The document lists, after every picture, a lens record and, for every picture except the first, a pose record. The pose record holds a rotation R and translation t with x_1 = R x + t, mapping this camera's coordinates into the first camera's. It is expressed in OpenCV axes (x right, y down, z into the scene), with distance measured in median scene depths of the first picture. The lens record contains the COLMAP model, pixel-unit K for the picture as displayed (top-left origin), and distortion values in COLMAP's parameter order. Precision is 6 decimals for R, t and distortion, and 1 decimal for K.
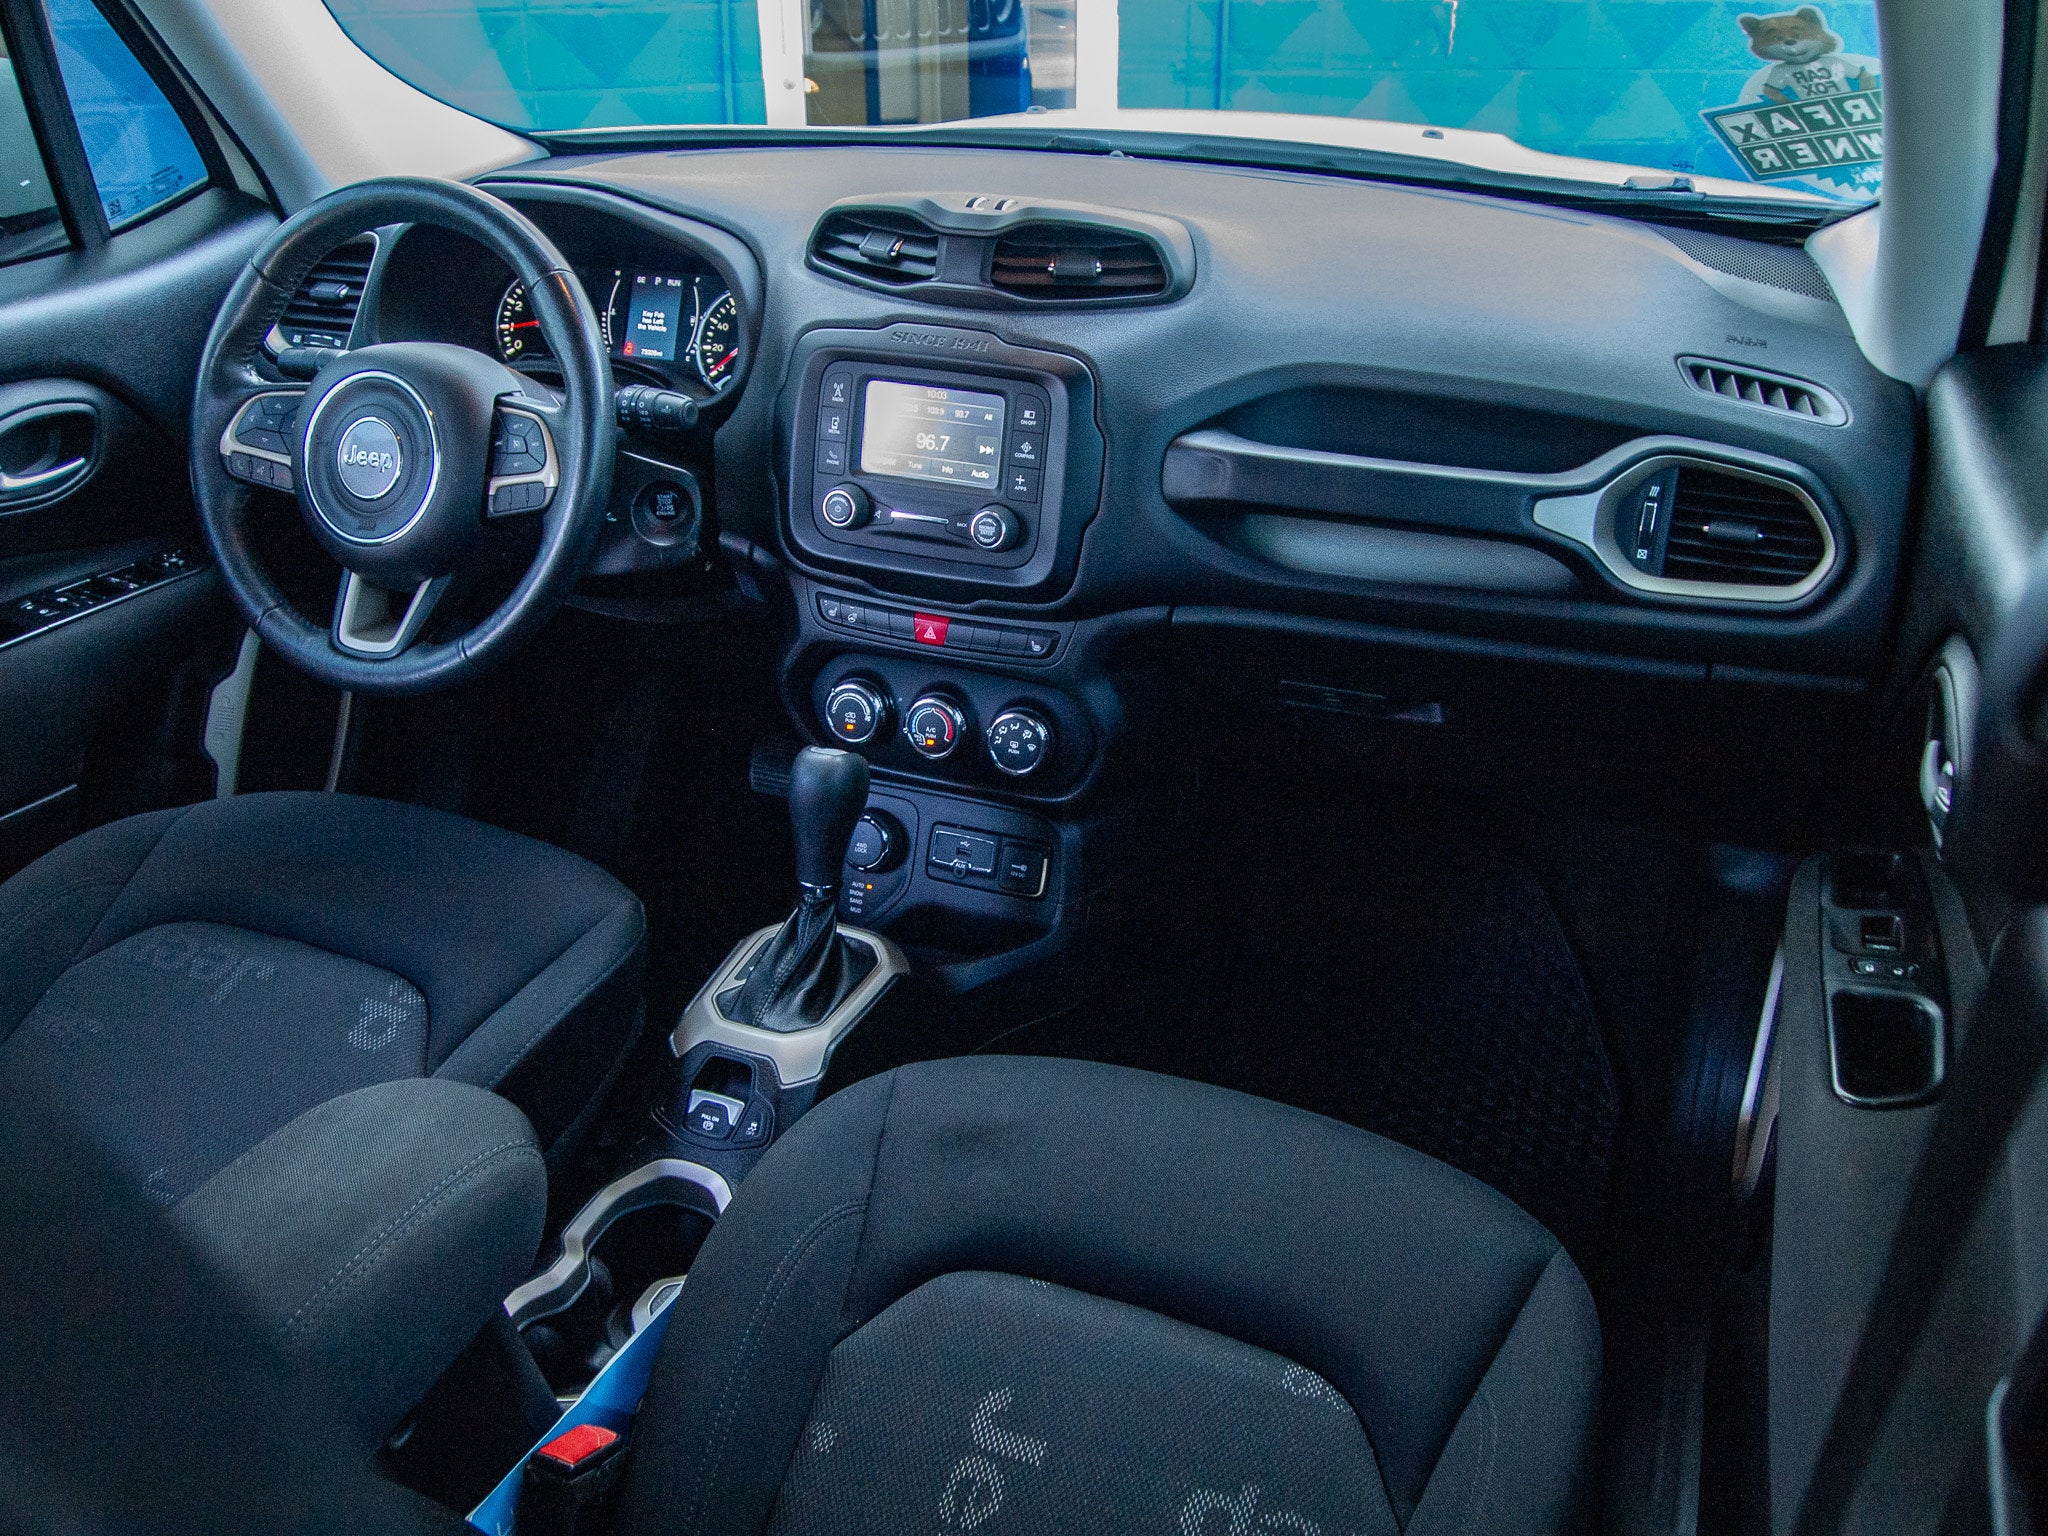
lens RADIAL K [[1781.7, 0, 1040.9], [0, 1781.7, 783.6], [0, 0, 1]] dist [-0.054453, -0.001060]
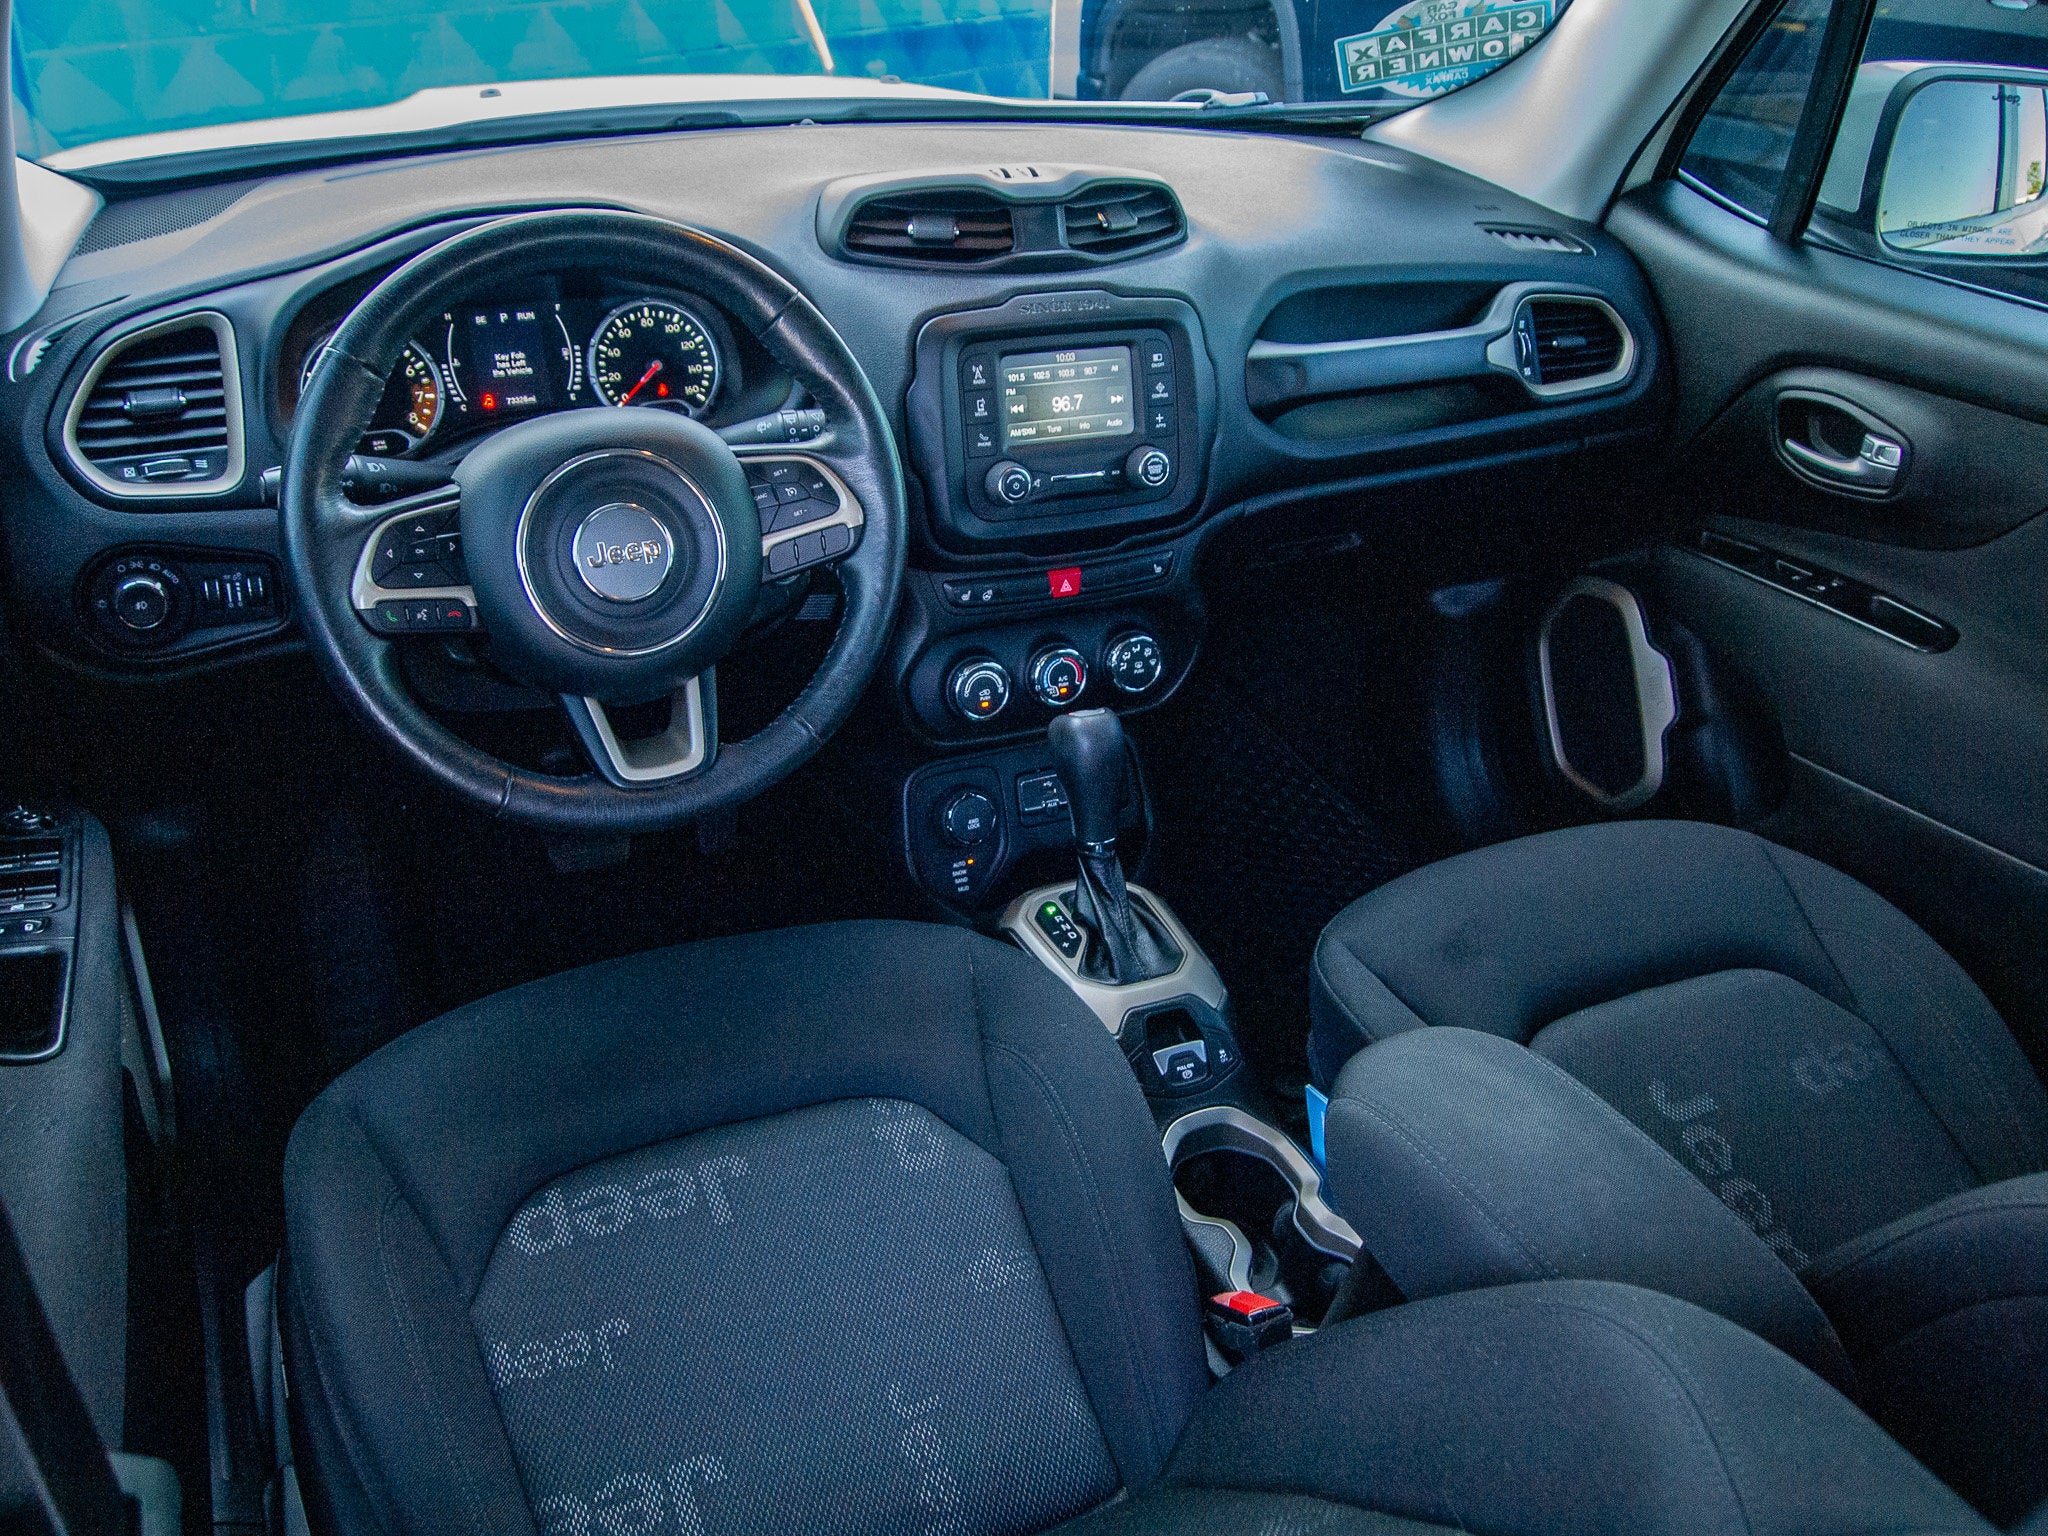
lens RADIAL K [[1781.7, 0, 1040.9], [0, 1781.7, 783.6], [0, 0, 1]] dist [-0.054453, -0.001060]
pose [[0.678890, -0.337201, 0.652230, -0.827543], [0.314264, 0.936273, 0.156941, -0.150473], [-0.663587, 0.098427, 0.741596, 0.252218]]
